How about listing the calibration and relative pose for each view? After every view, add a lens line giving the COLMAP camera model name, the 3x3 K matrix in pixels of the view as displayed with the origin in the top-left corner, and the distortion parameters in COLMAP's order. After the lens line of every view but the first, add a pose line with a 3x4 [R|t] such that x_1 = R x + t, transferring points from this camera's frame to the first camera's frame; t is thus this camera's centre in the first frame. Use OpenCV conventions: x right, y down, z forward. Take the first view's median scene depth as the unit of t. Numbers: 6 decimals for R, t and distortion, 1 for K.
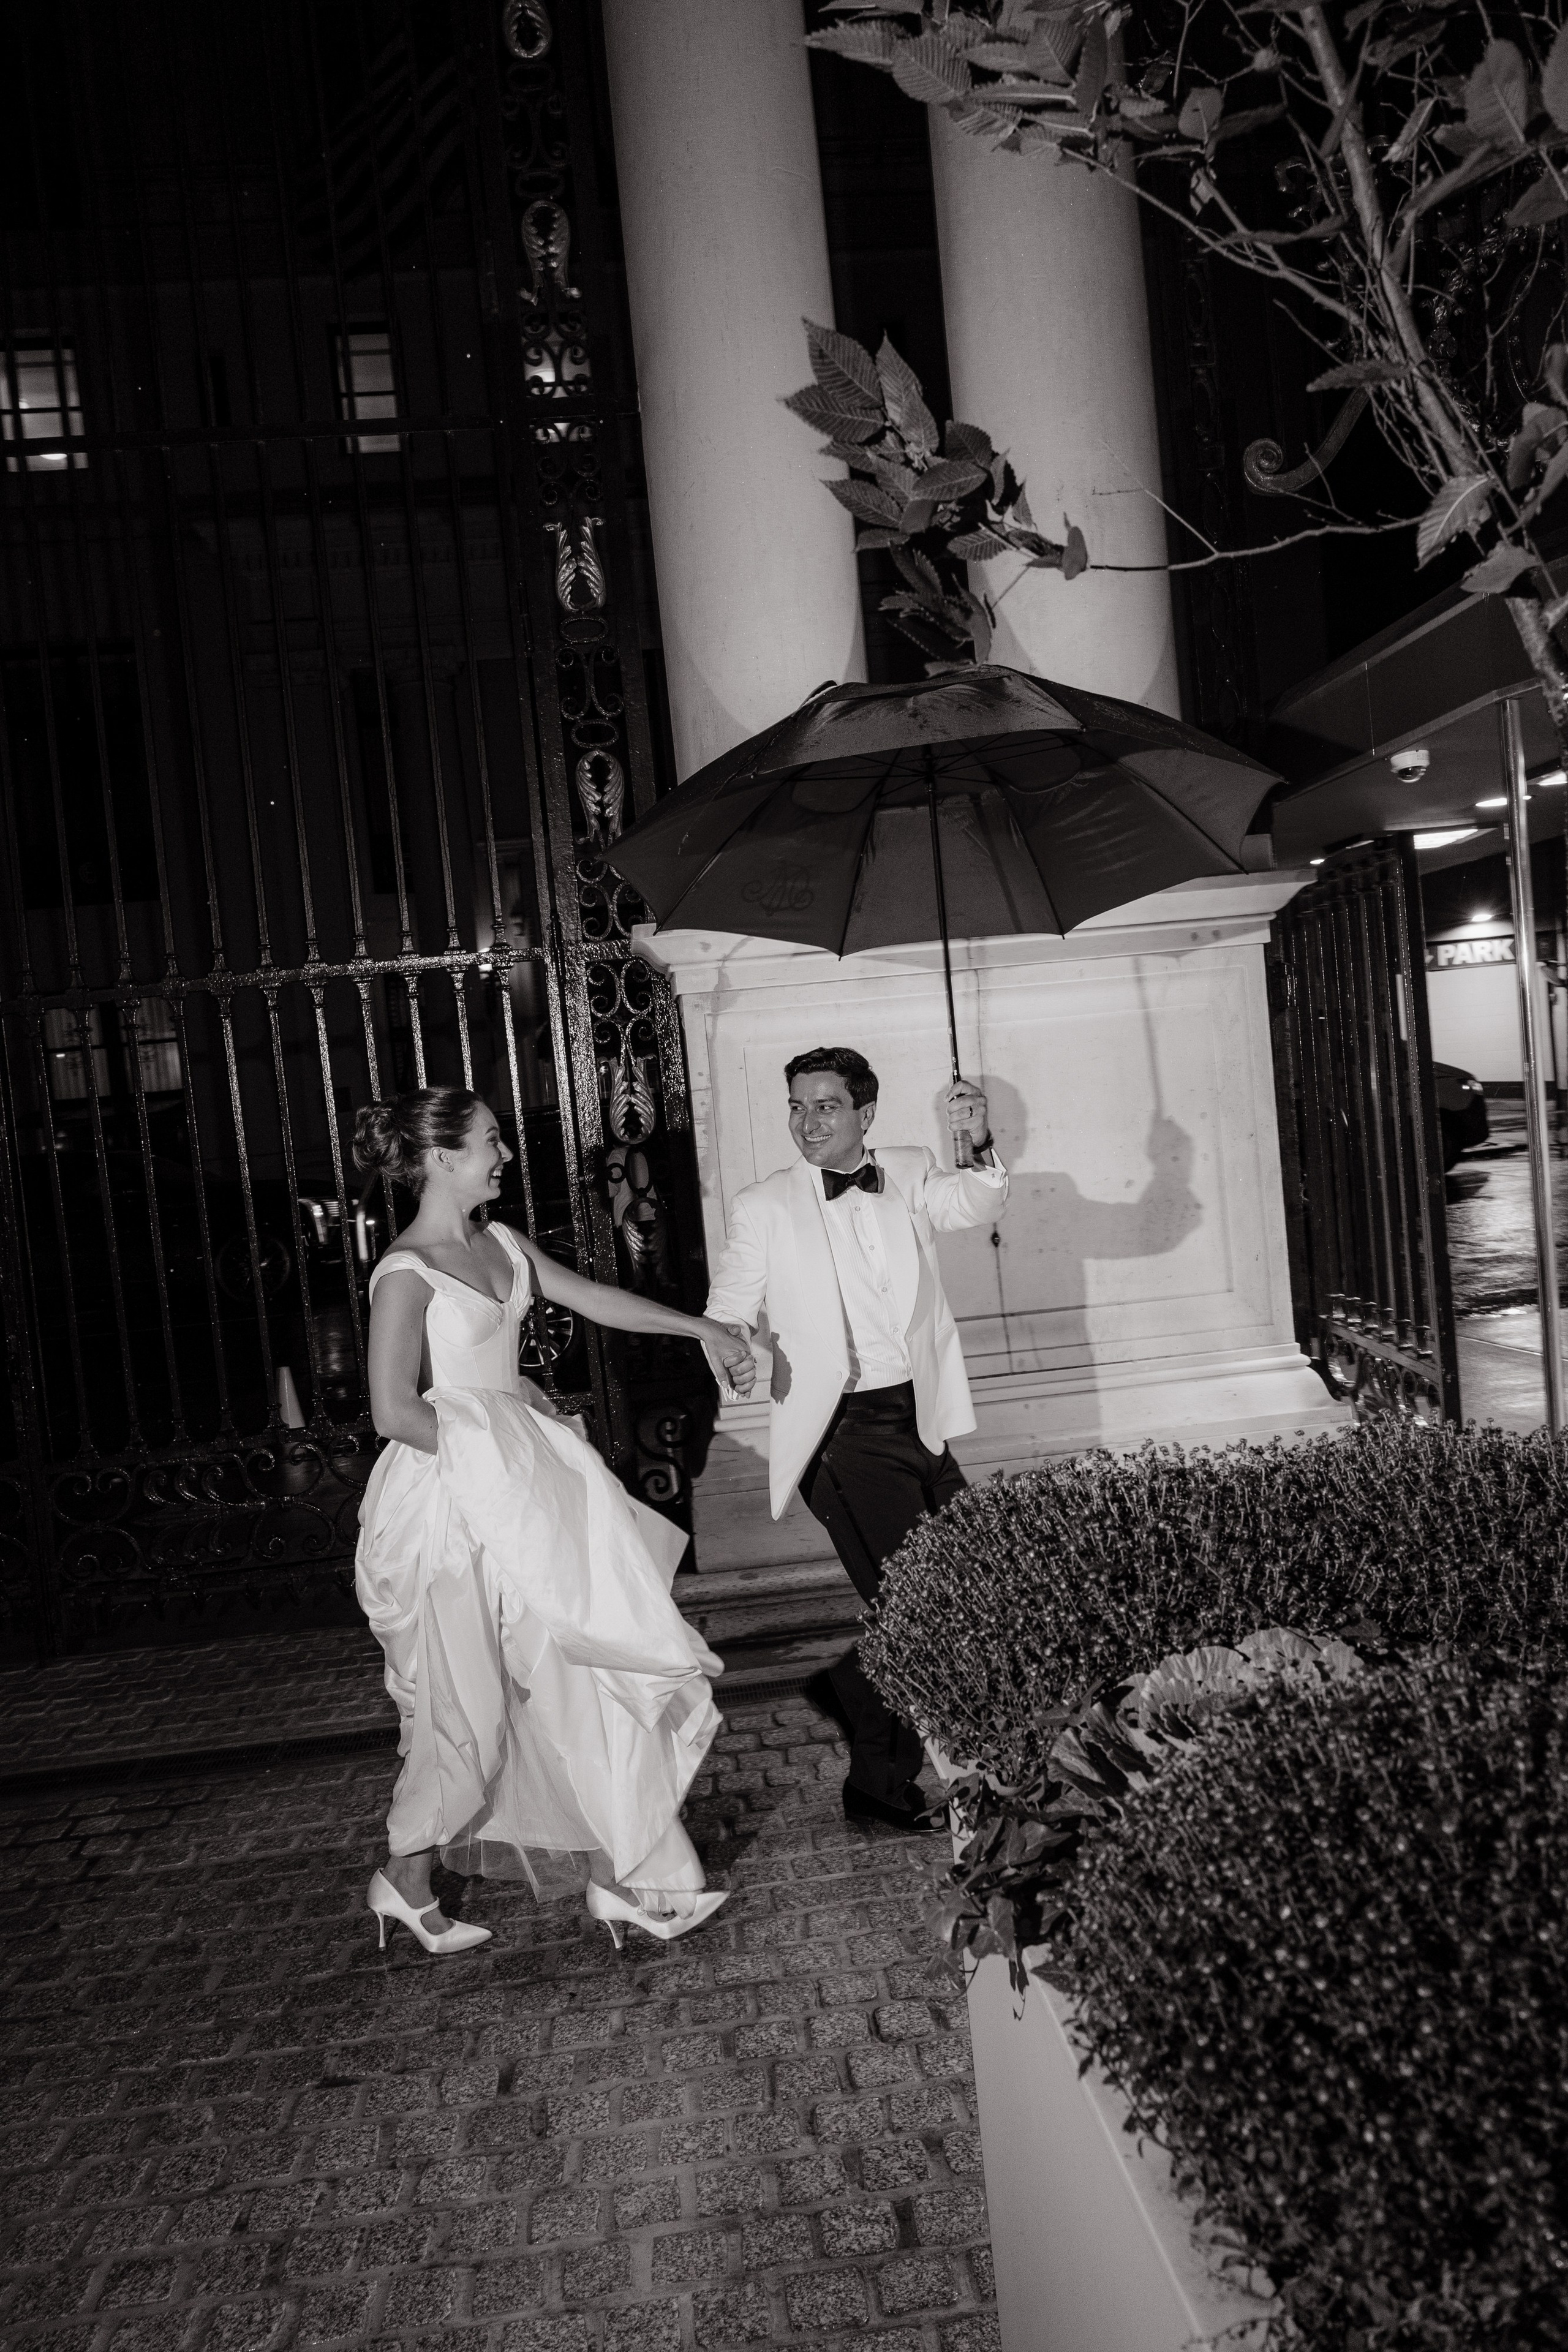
lens RADIAL K [[1580.6, 0, 775.4], [0, 1580.6, 1166.9], [0, 0, 1]] dist [0.002533, 0.002442]
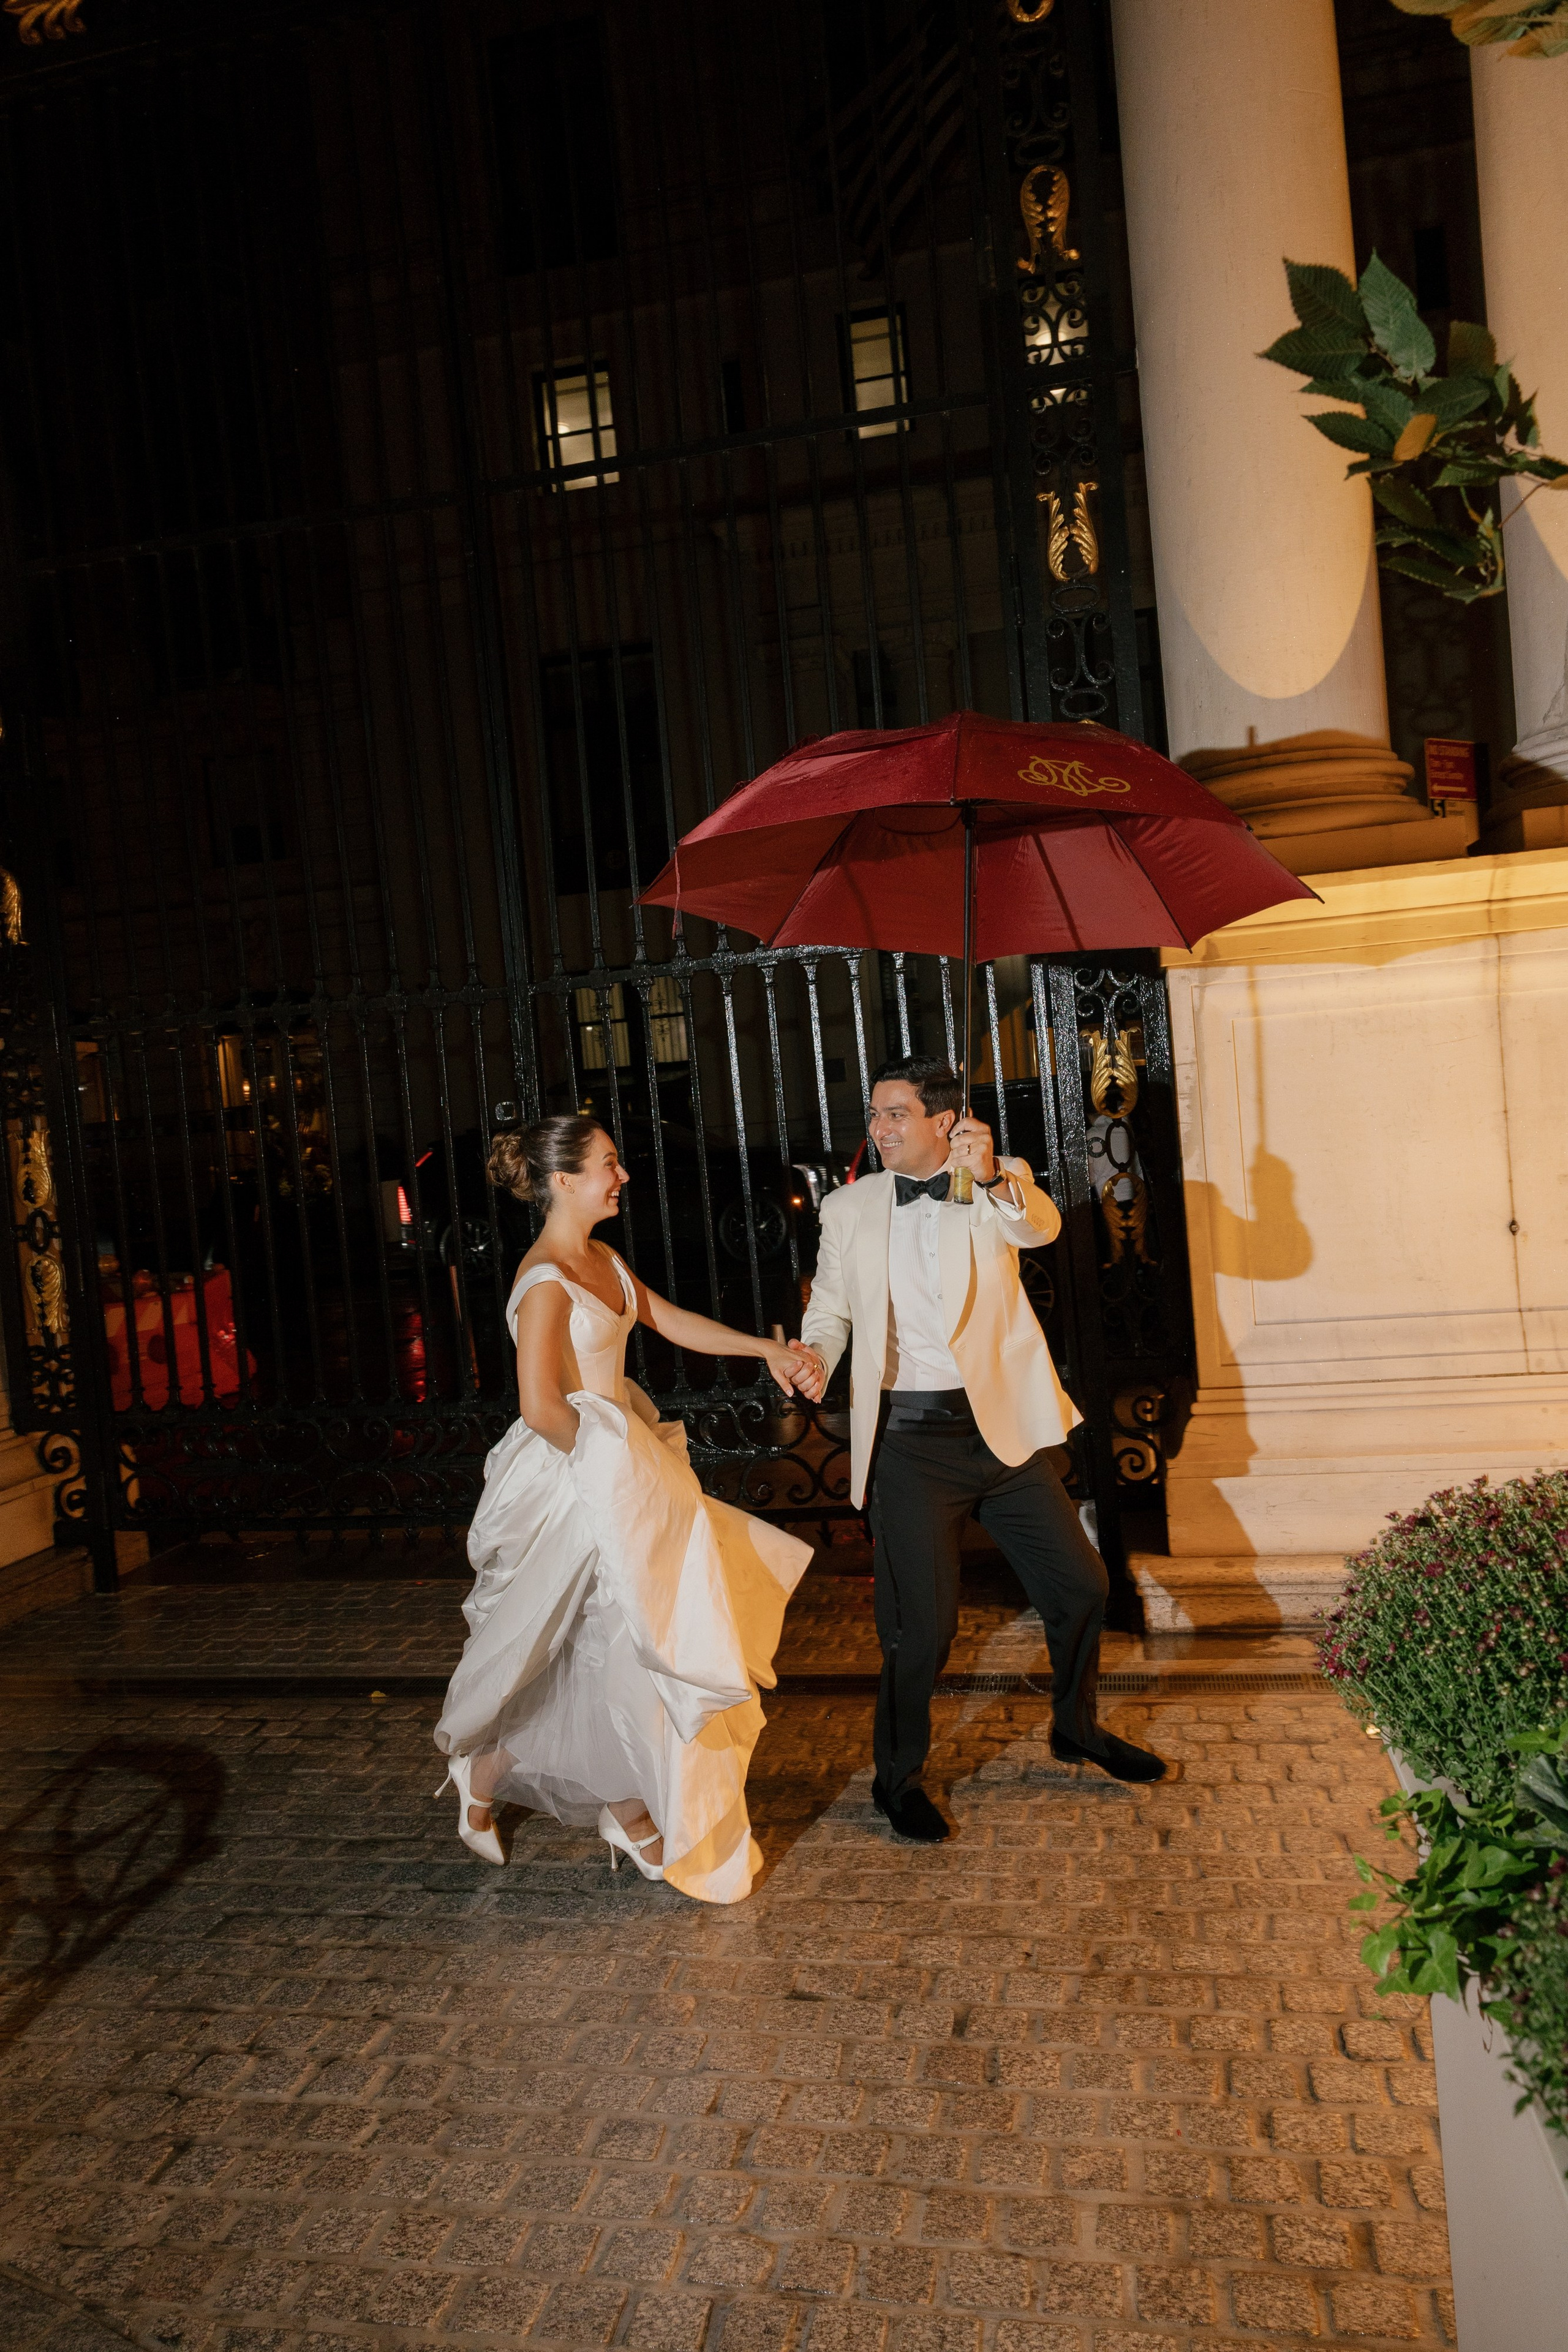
lens RADIAL K [[1580.3, 0, 775.9], [0, 1580.3, 1170.9], [0, 0, 1]] dist [0.003750, 0.001800]
pose [[0.953274, 0.023136, -0.301220, 0.014246], [-0.016847, 0.999583, 0.023461, -0.002788], [0.301638, -0.017290, 0.953266, -0.013498]]
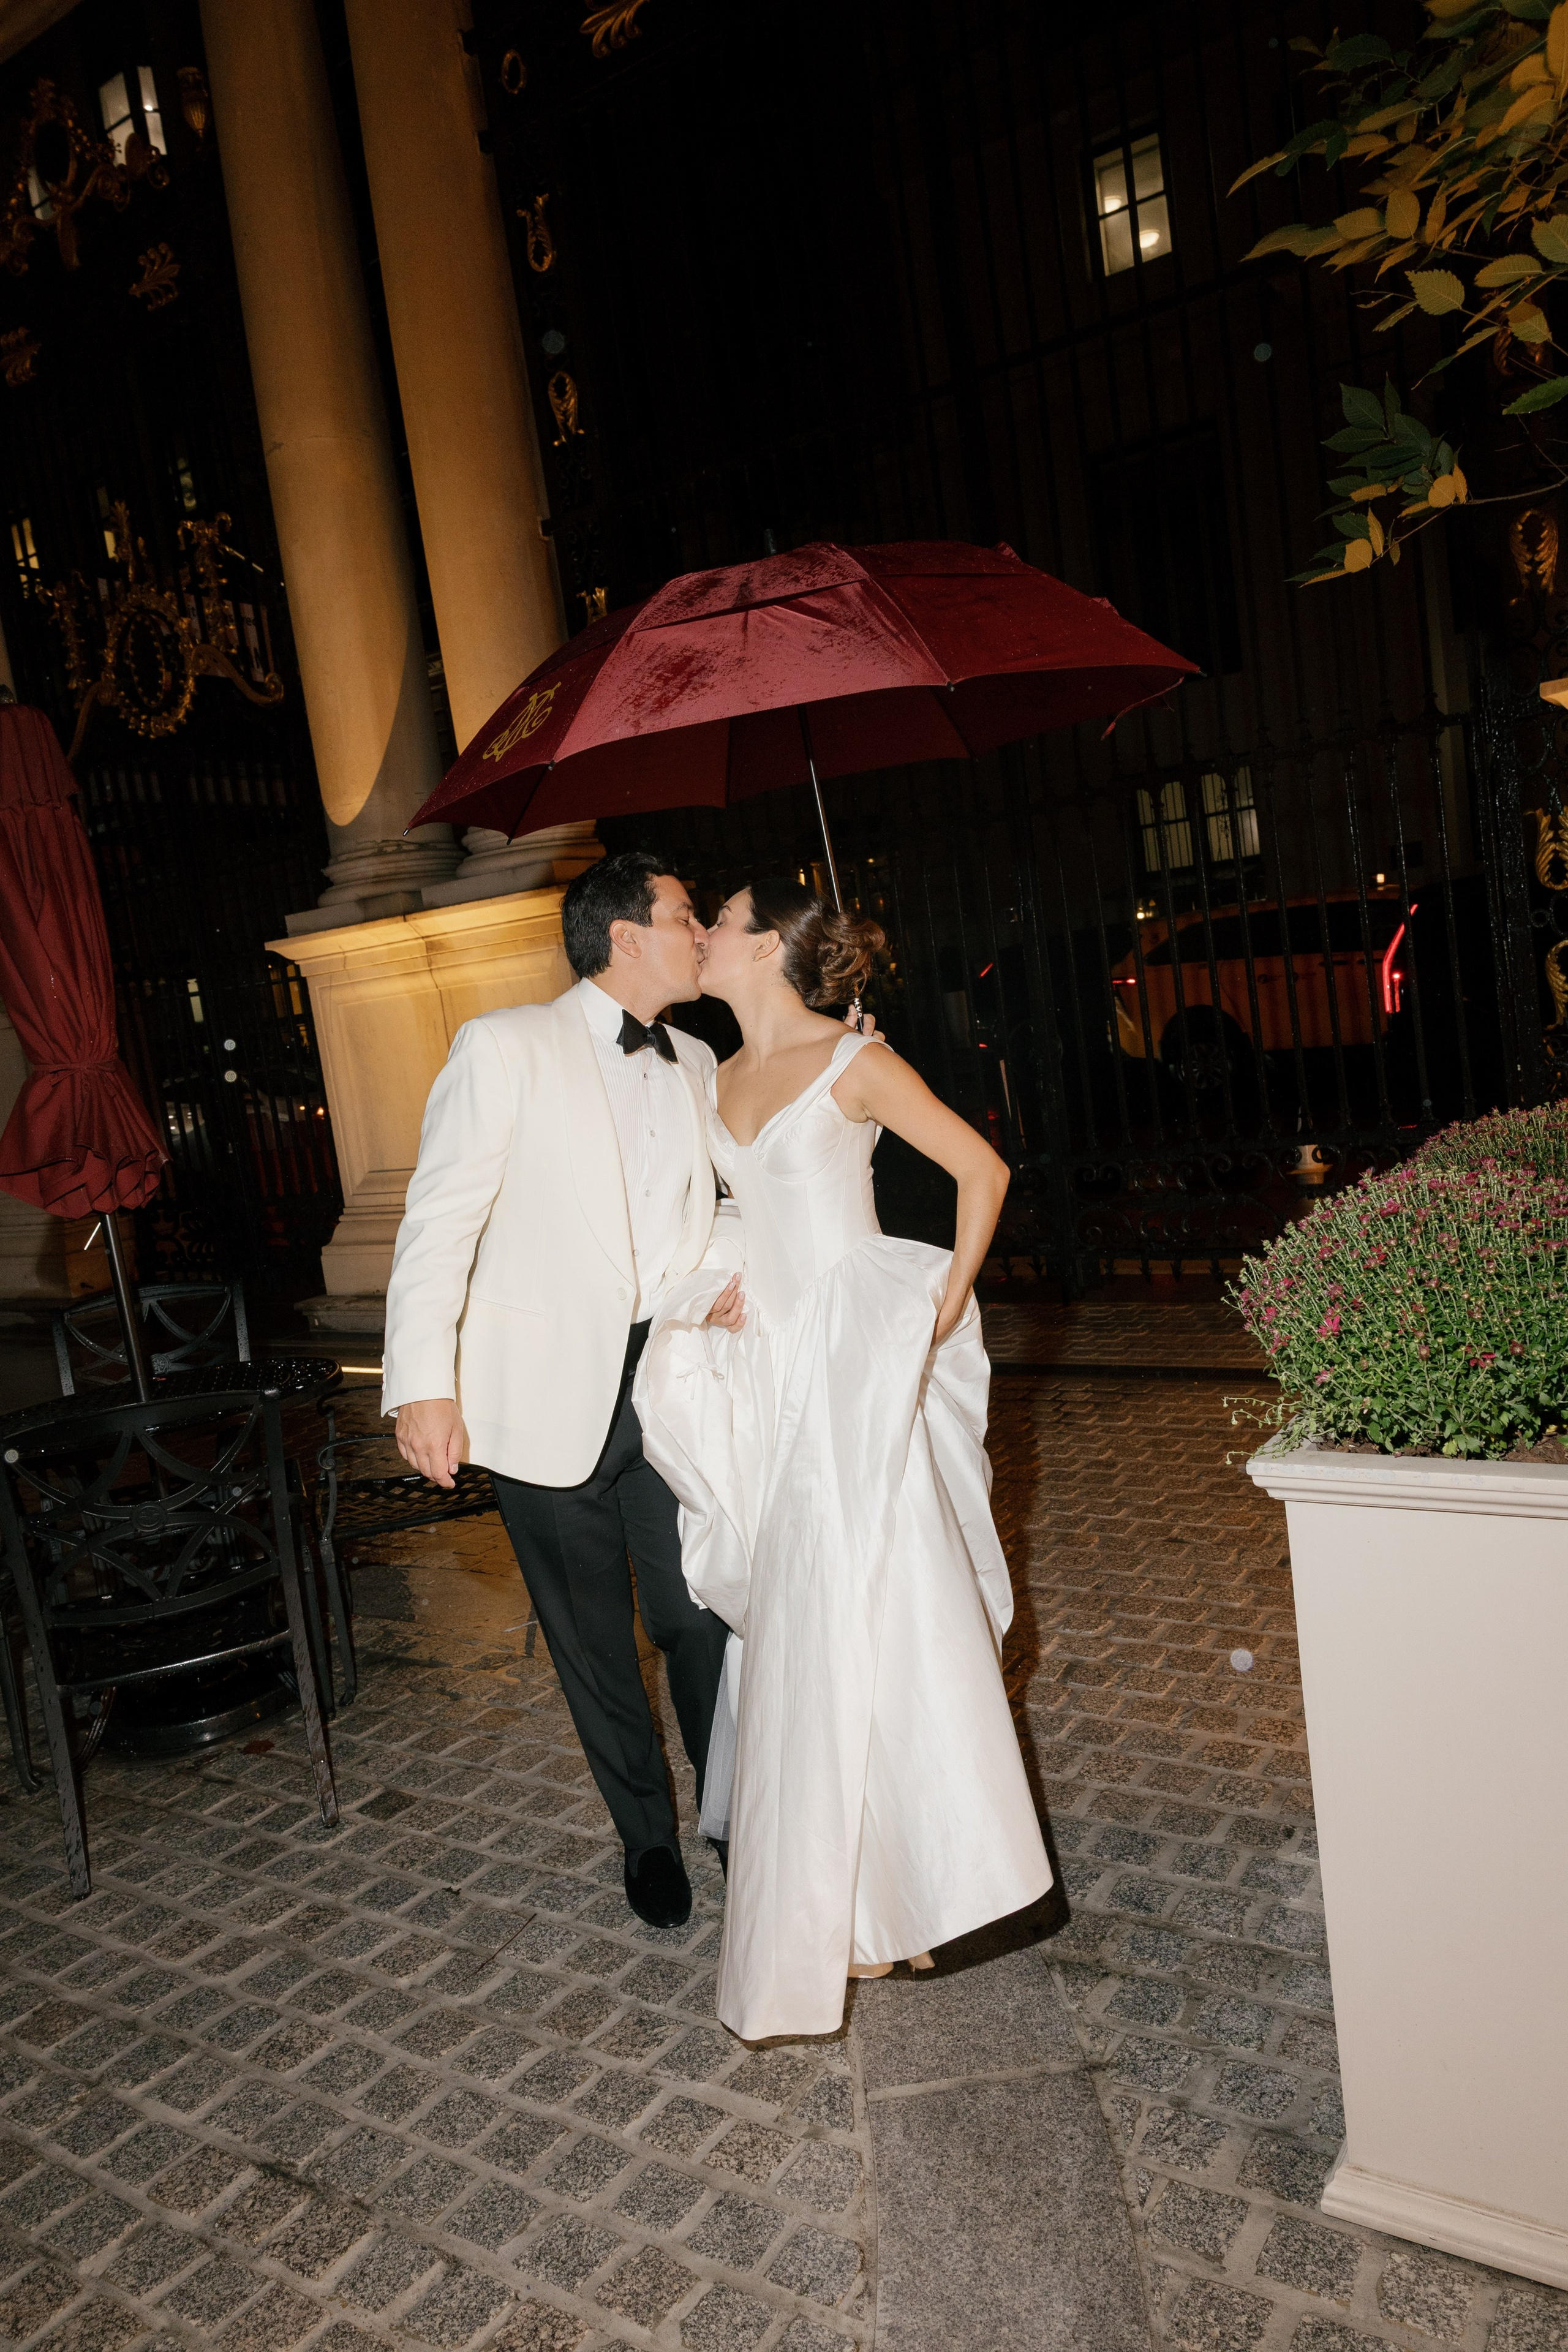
lens RADIAL K [[1581.5, 0, 790.6], [0, 1581.5, 1177.2], [0, 0, 1]] dist [0.000912, 0.000856]
pose [[0.787797, 0.059271, -0.613076, 0.360717], [0.036938, 0.989022, 0.143080, 0.011482], [0.614826, -0.135364, 0.776959, -0.369212]]
